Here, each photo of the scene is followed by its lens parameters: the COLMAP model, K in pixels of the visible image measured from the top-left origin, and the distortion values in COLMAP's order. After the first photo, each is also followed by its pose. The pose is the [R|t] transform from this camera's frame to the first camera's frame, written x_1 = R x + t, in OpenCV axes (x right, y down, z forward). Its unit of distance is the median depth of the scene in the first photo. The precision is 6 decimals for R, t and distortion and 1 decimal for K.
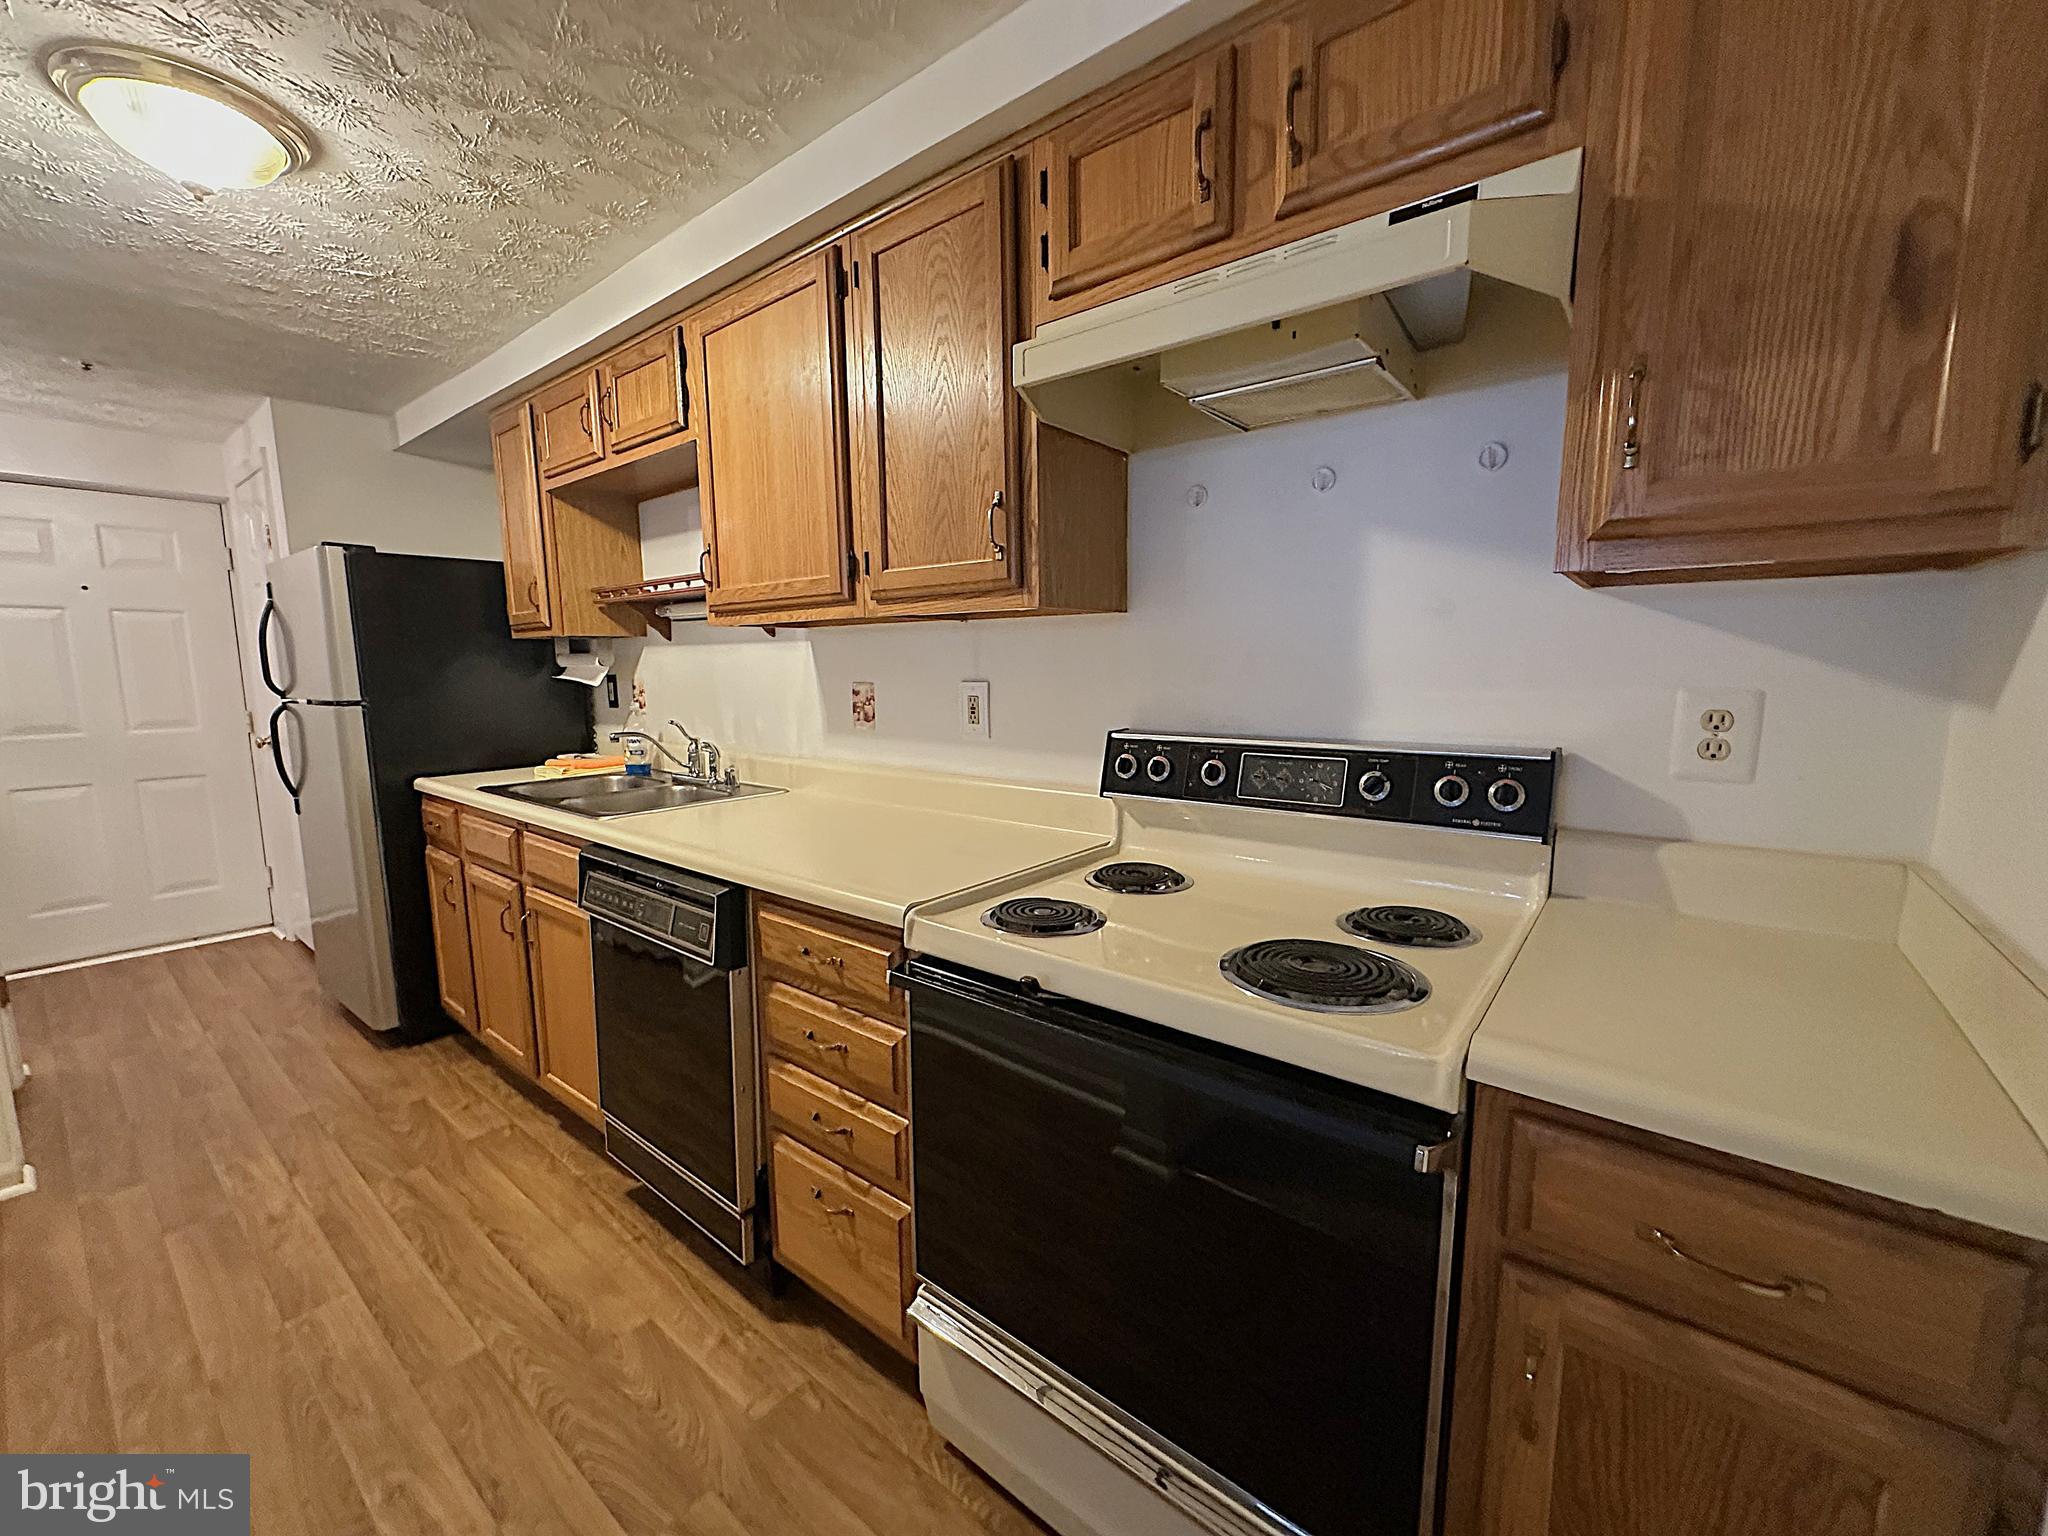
lens RADIAL K [[818.6, 0, 1033.1], [0, 818.6, 759.1], [0, 0, 1]] dist [-0.005833, 0.000846]
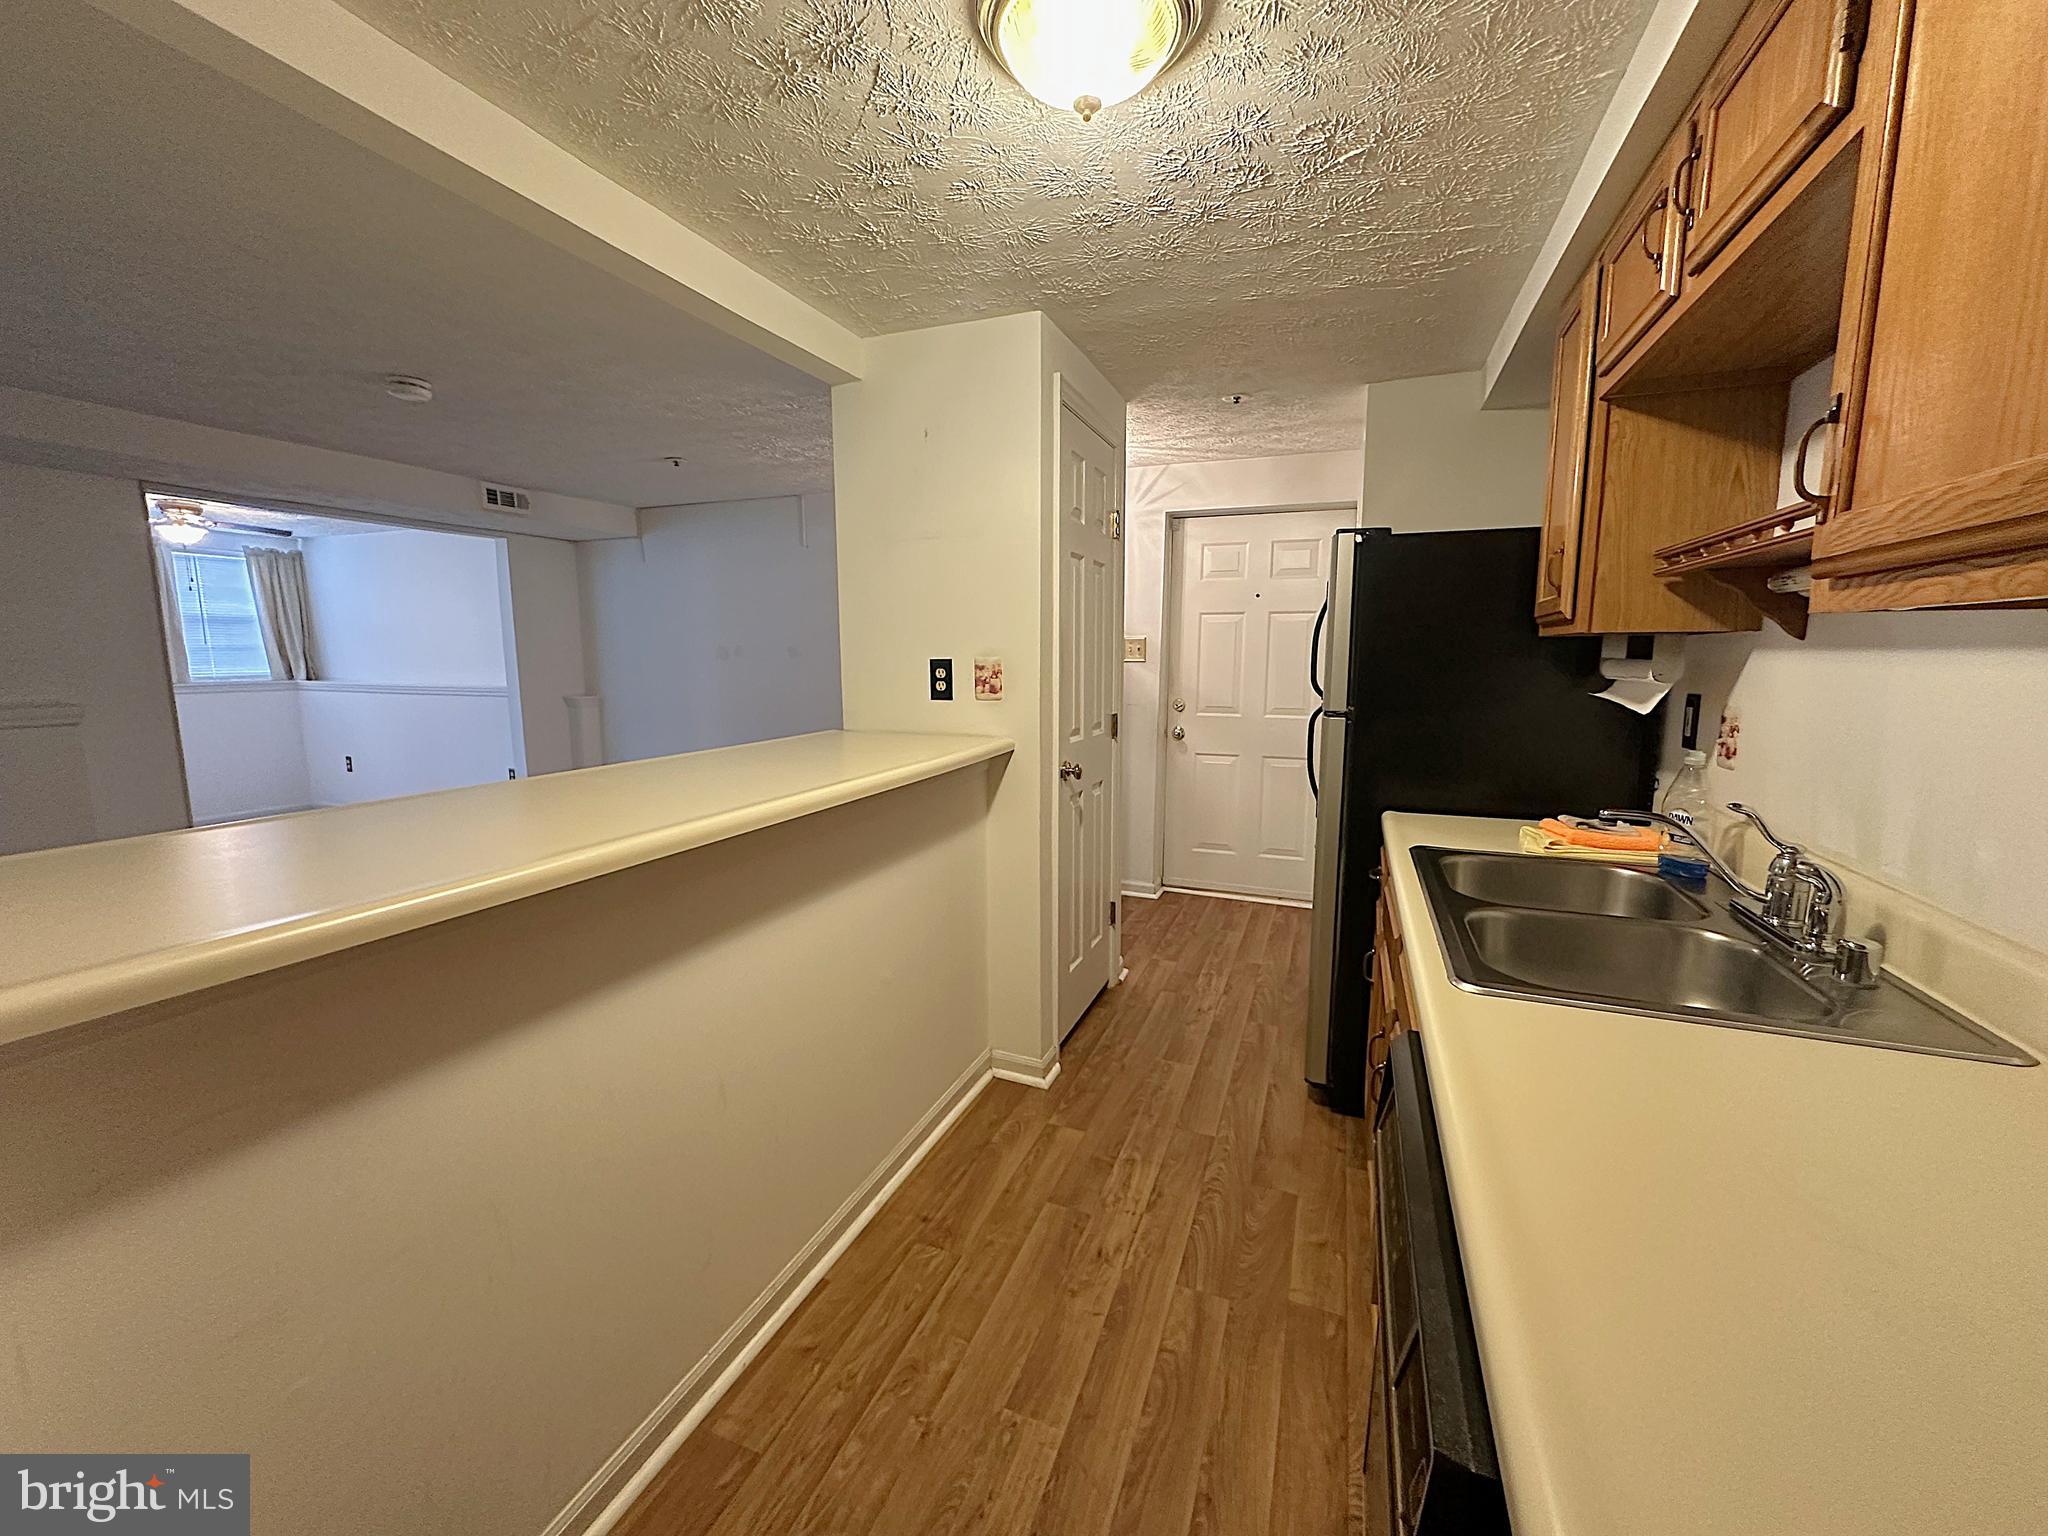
lens RADIAL K [[818.6, 0, 1009.2], [0, 818.6, 768.4], [0, 0, 1]] dist [-0.005833, 0.000846]
pose [[0.282004, 0.143447, -0.948629, -0.142466], [-0.117360, 0.986492, 0.114285, -0.103239], [0.952208, 0.079102, 0.295030, 0.608623]]
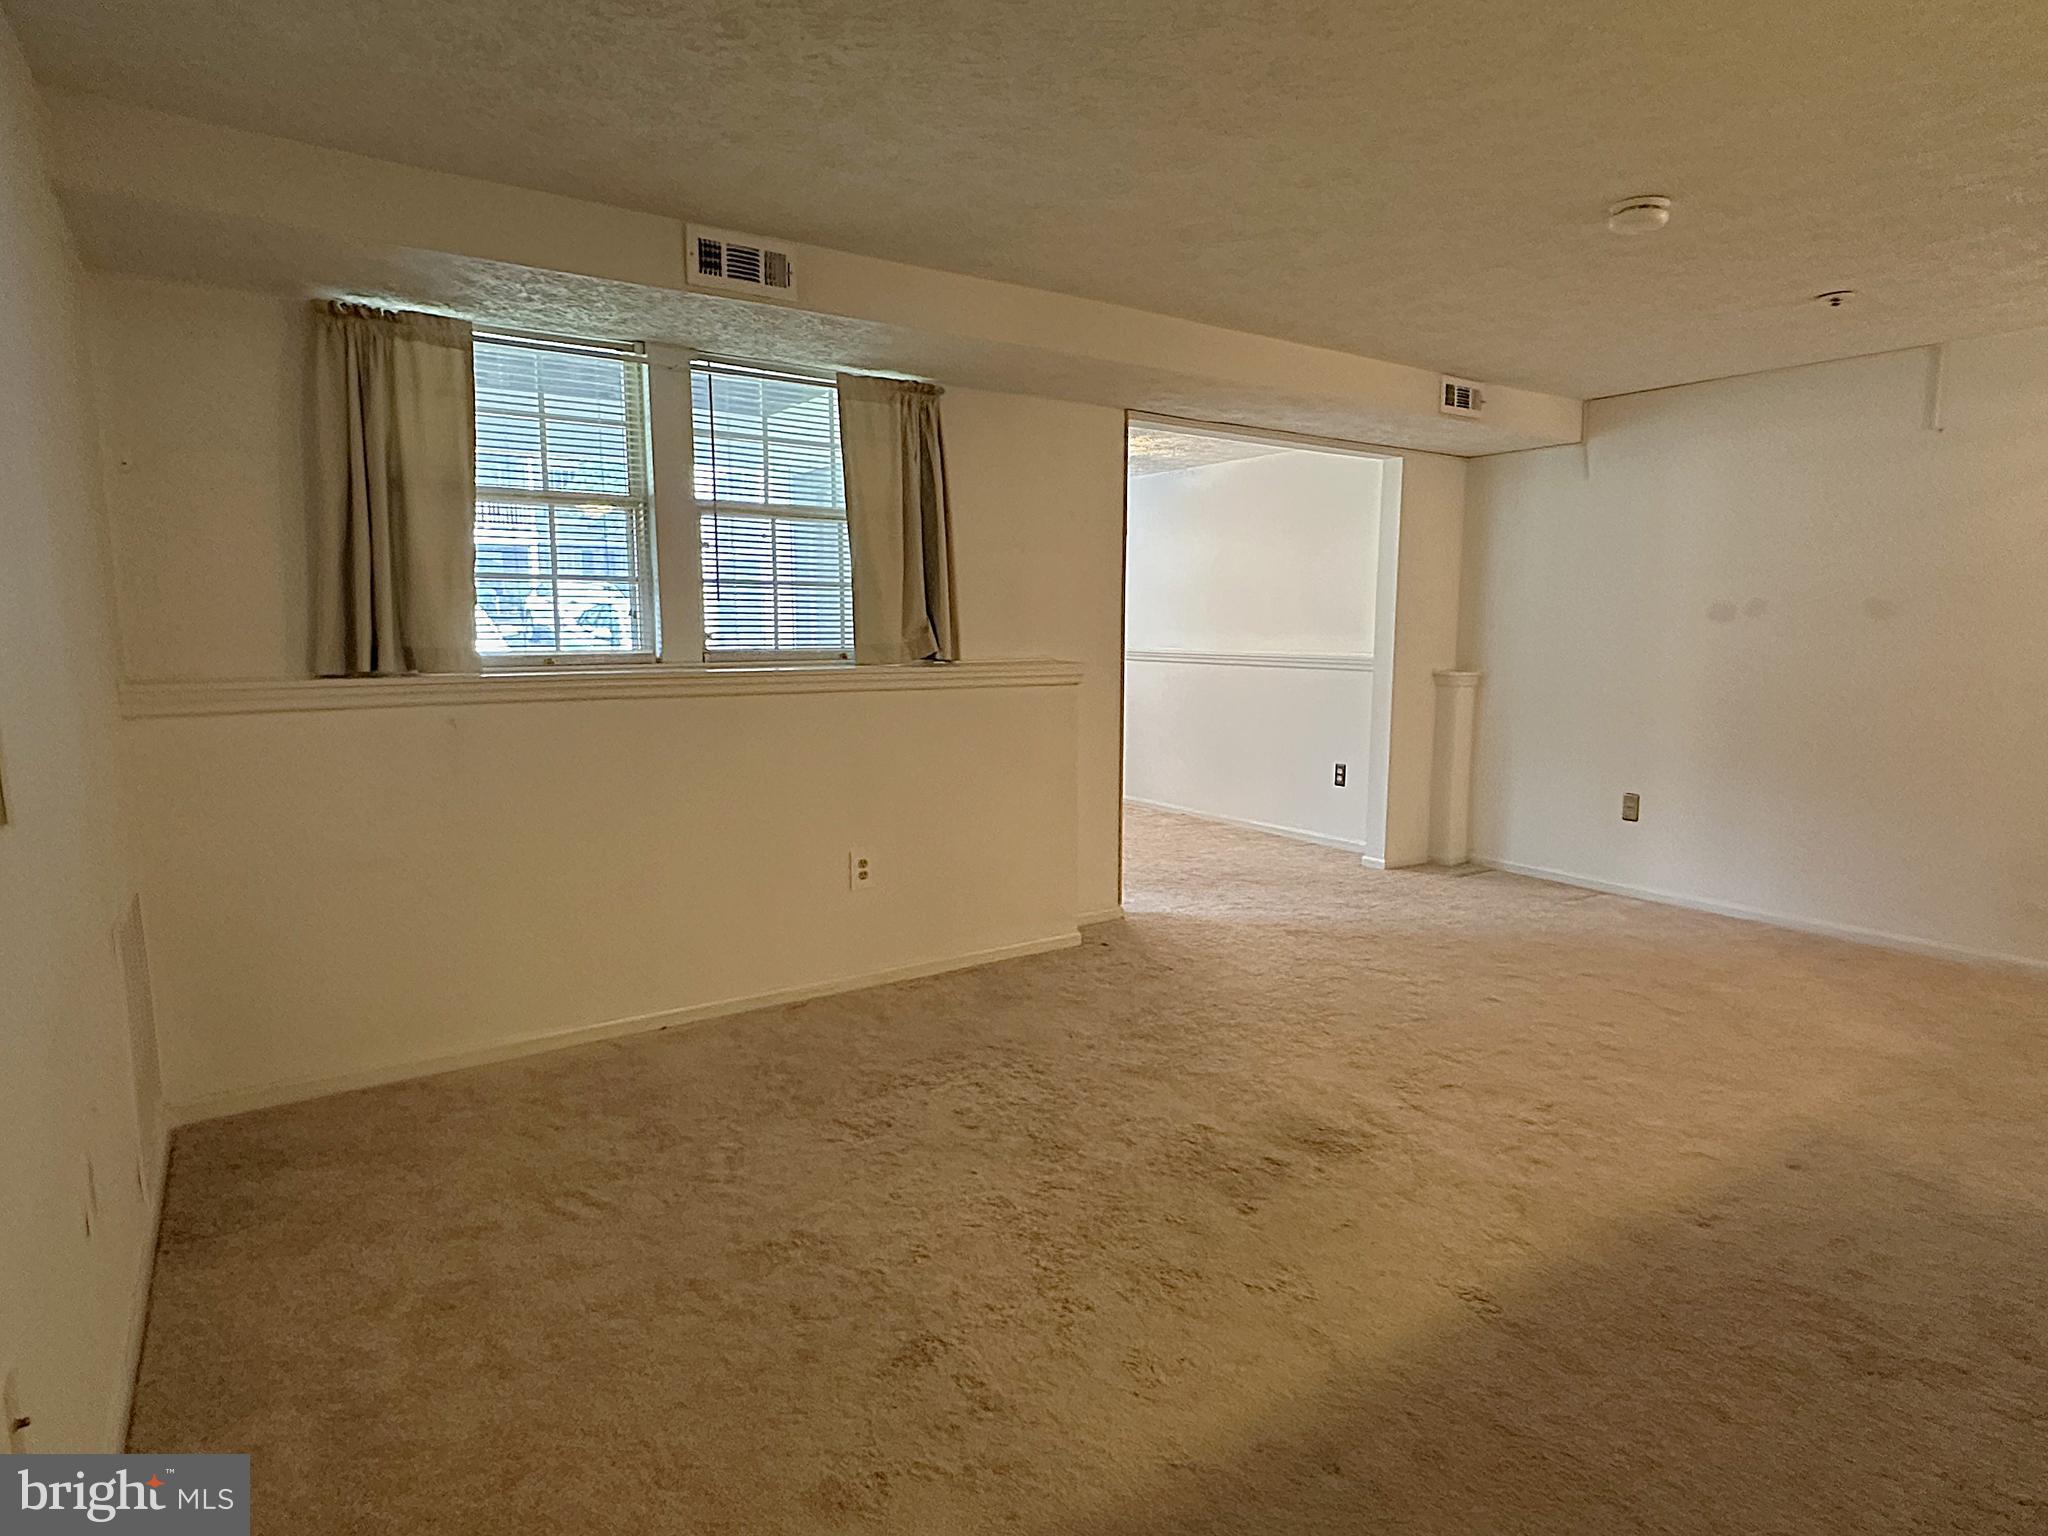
lens RADIAL K [[1112.9, 0, 1018.1], [0, 1112.9, 765.7], [0, 0, 1]] dist [0.002134, -0.000090]
pose [[-0.291538, 0.126751, -0.948124, -0.323741], [-0.117548, 0.978922, 0.167013, 0.064864], [0.949309, 0.160141, -0.270493, -0.377314]]
